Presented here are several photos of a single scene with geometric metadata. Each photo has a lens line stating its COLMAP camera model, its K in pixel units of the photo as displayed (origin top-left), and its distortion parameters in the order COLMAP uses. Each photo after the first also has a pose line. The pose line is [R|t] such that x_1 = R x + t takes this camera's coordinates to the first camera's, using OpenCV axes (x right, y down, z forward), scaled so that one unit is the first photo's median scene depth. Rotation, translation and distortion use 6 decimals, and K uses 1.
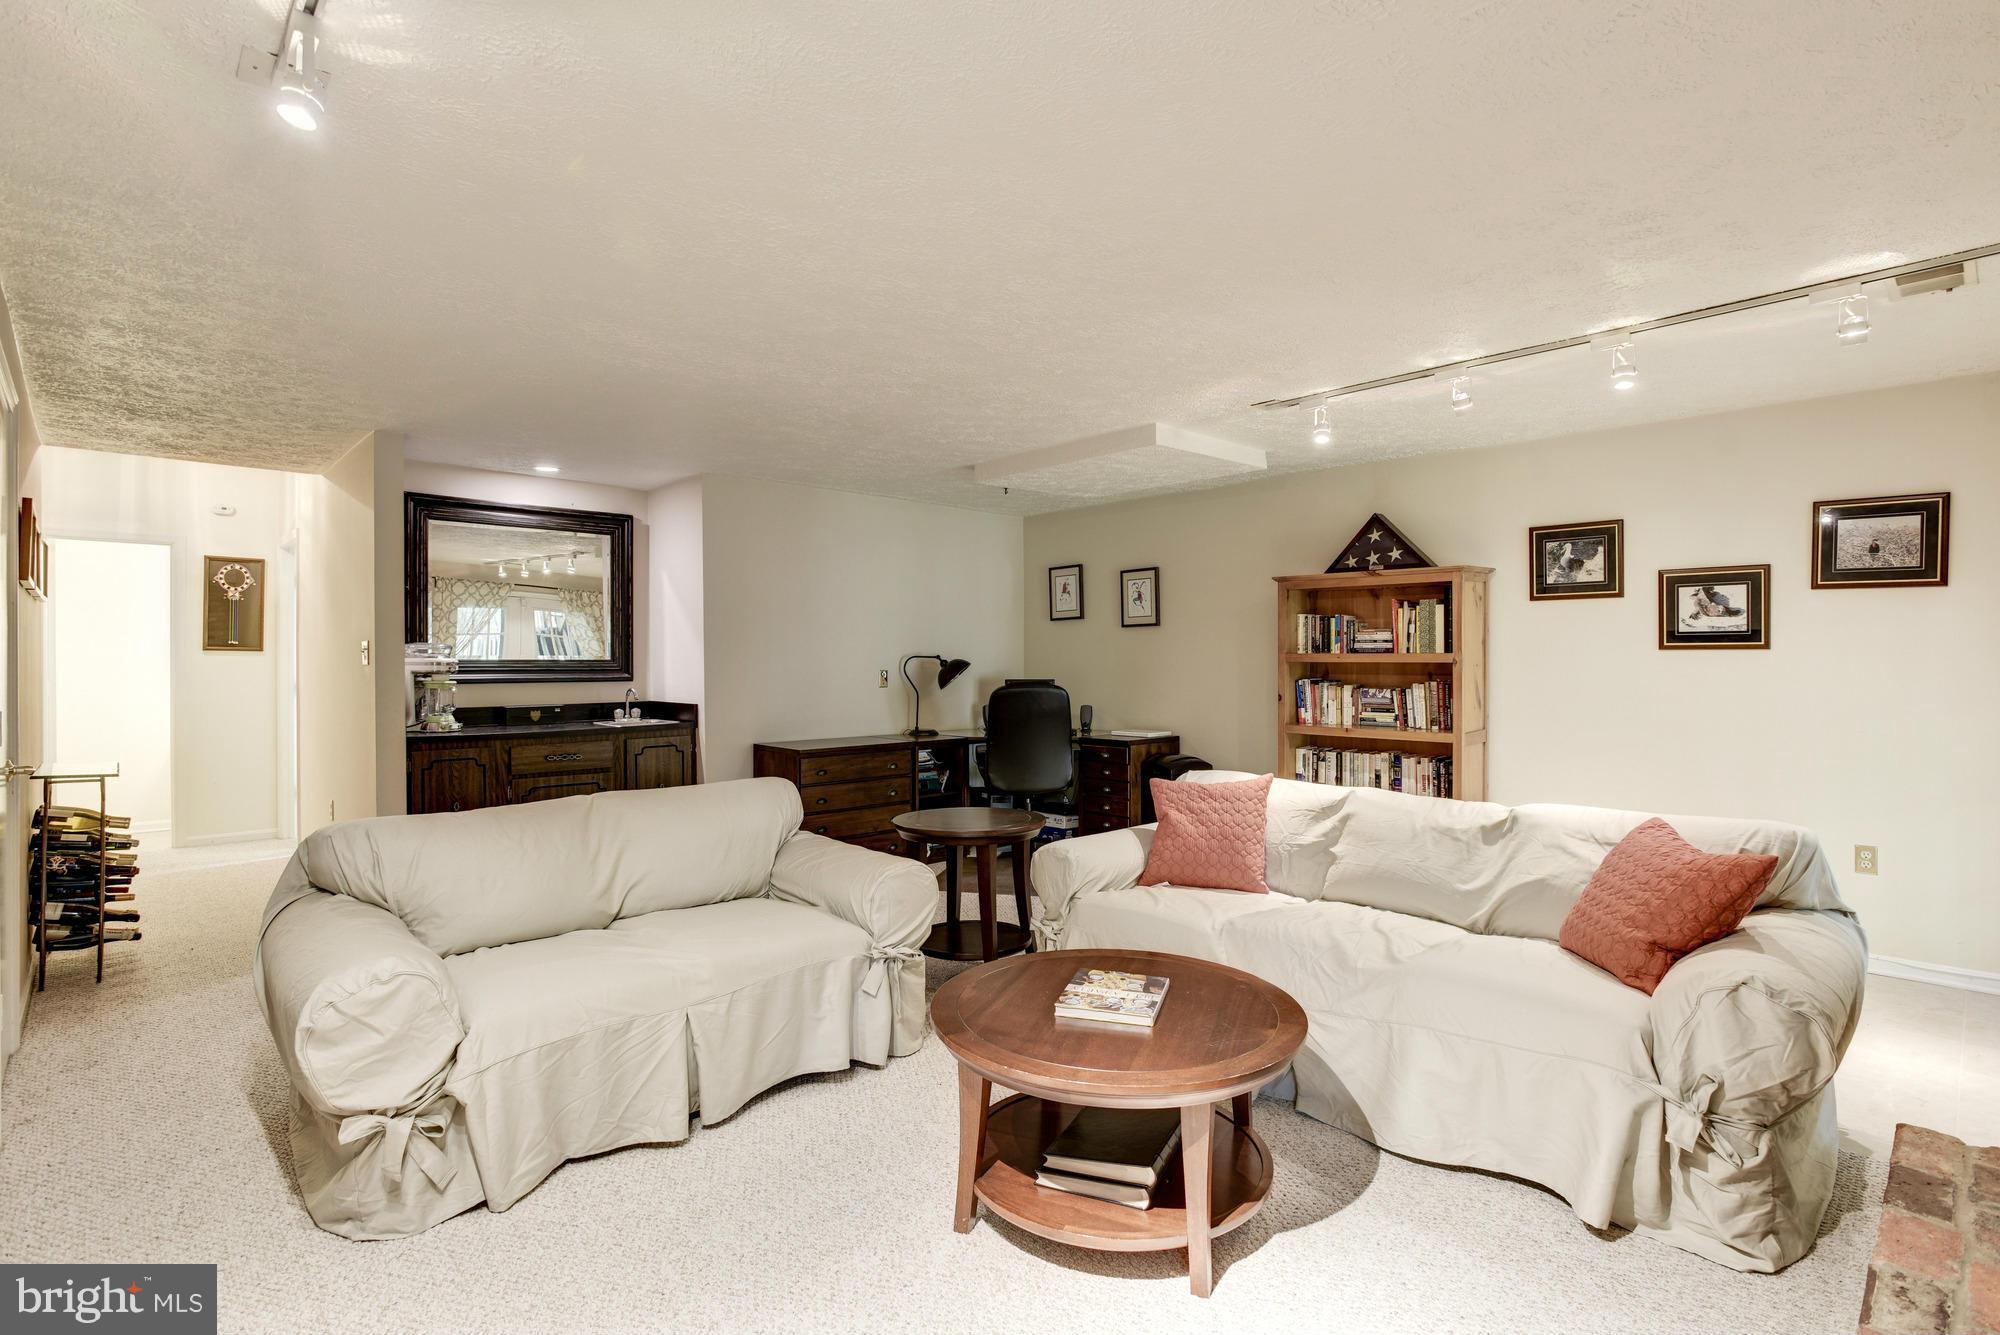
lens RADIAL K [[975.1, 0, 1010.4], [0, 975.1, 659.5], [0, 0, 1]] dist [-0.055271, 0.025877]
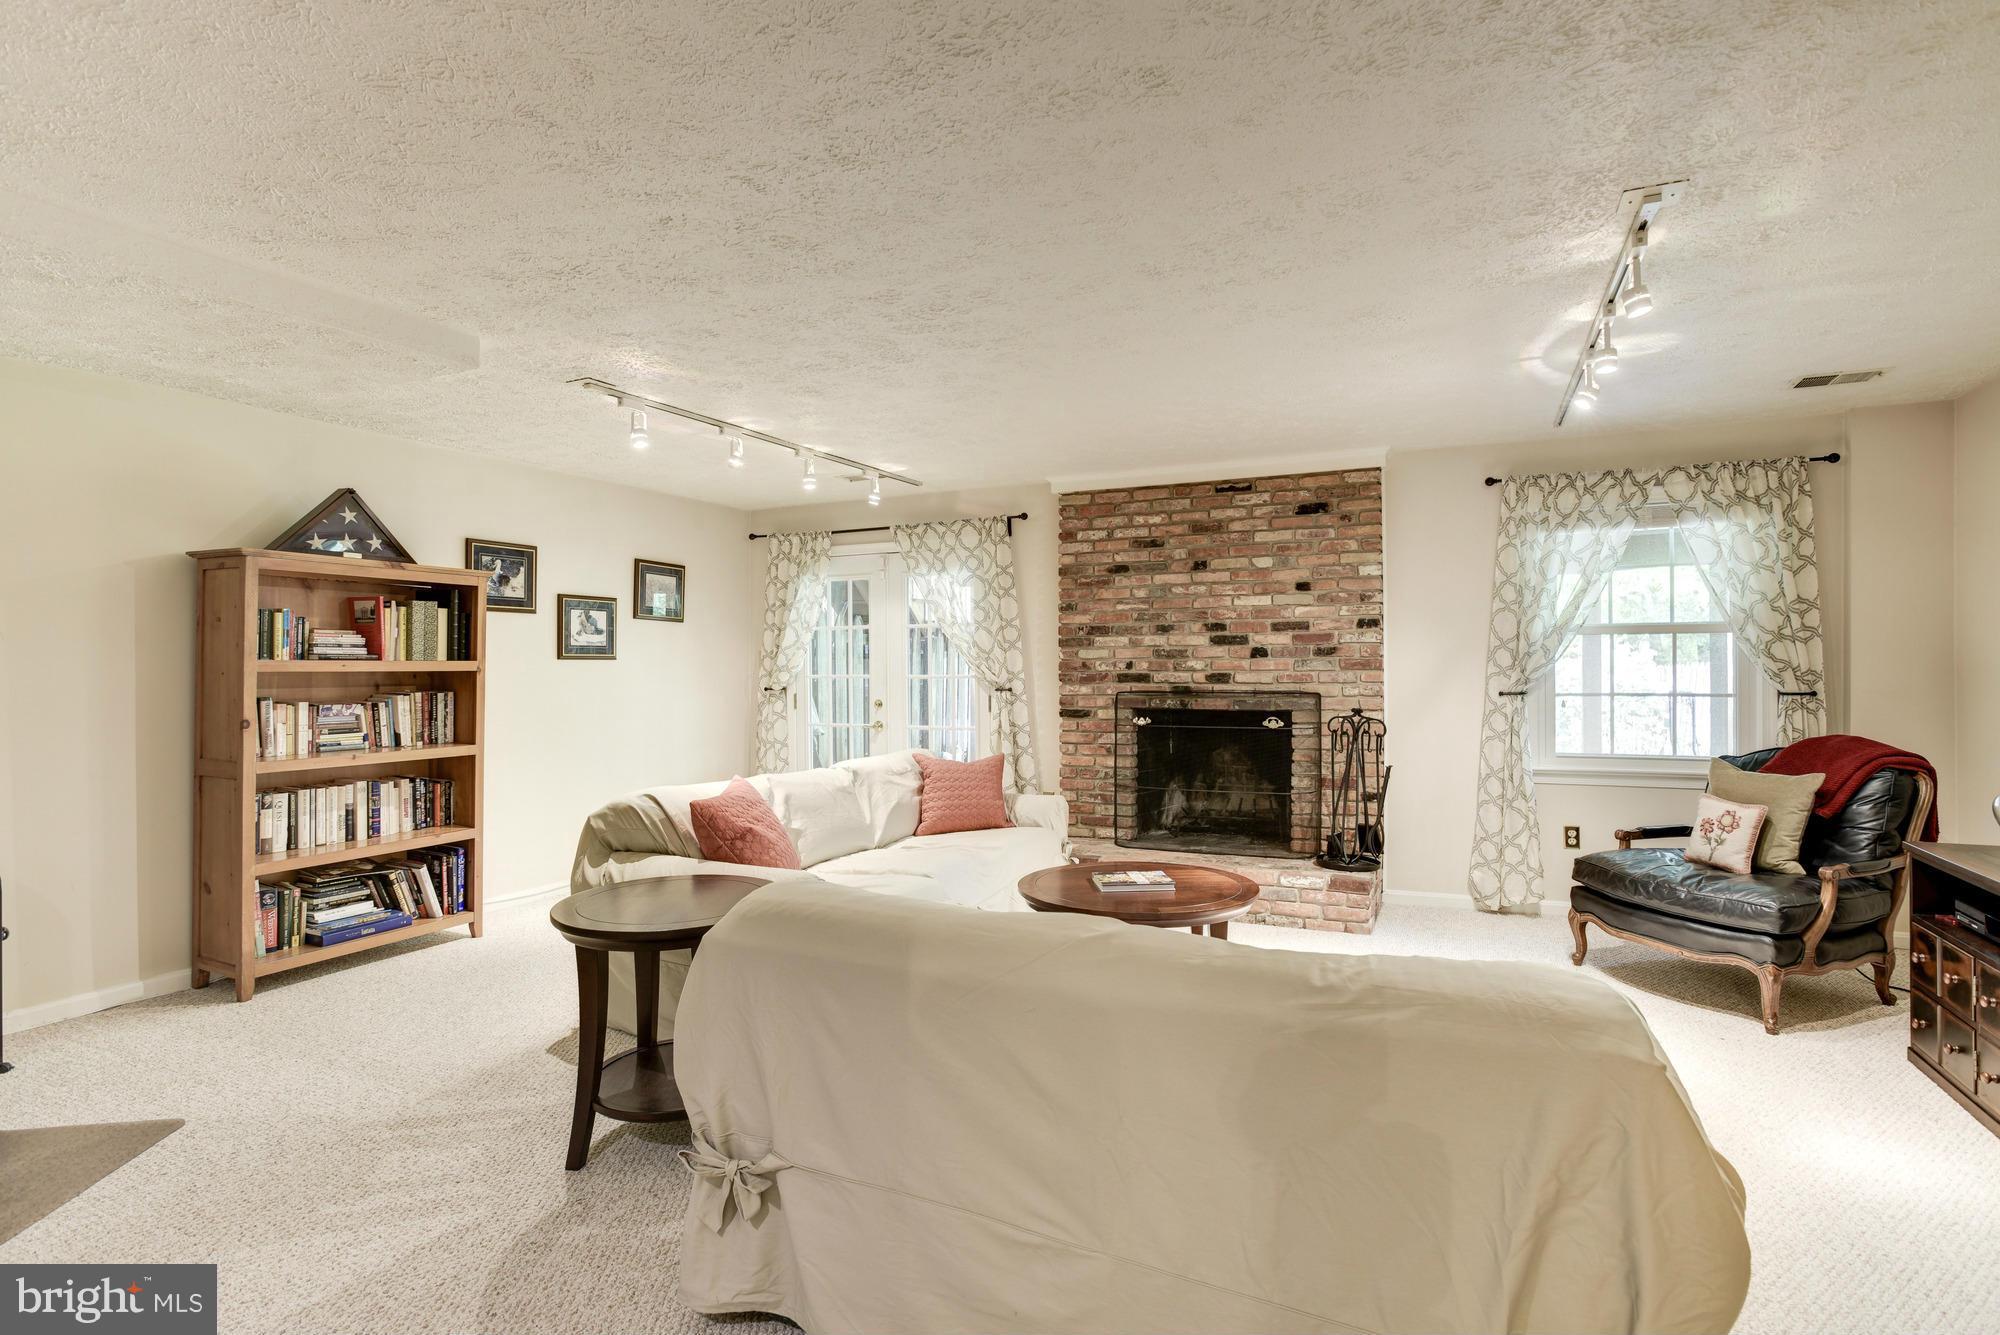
lens RADIAL K [[975.1, 0, 1010.4], [0, 975.1, 659.5], [0, 0, 1]] dist [-0.055271, 0.025877]
pose [[-0.346557, 0.009282, 0.937983, -0.584083], [0.006441, 0.999951, -0.007516, 0.002308], [-0.938007, 0.003437, -0.346600, 0.781860]]
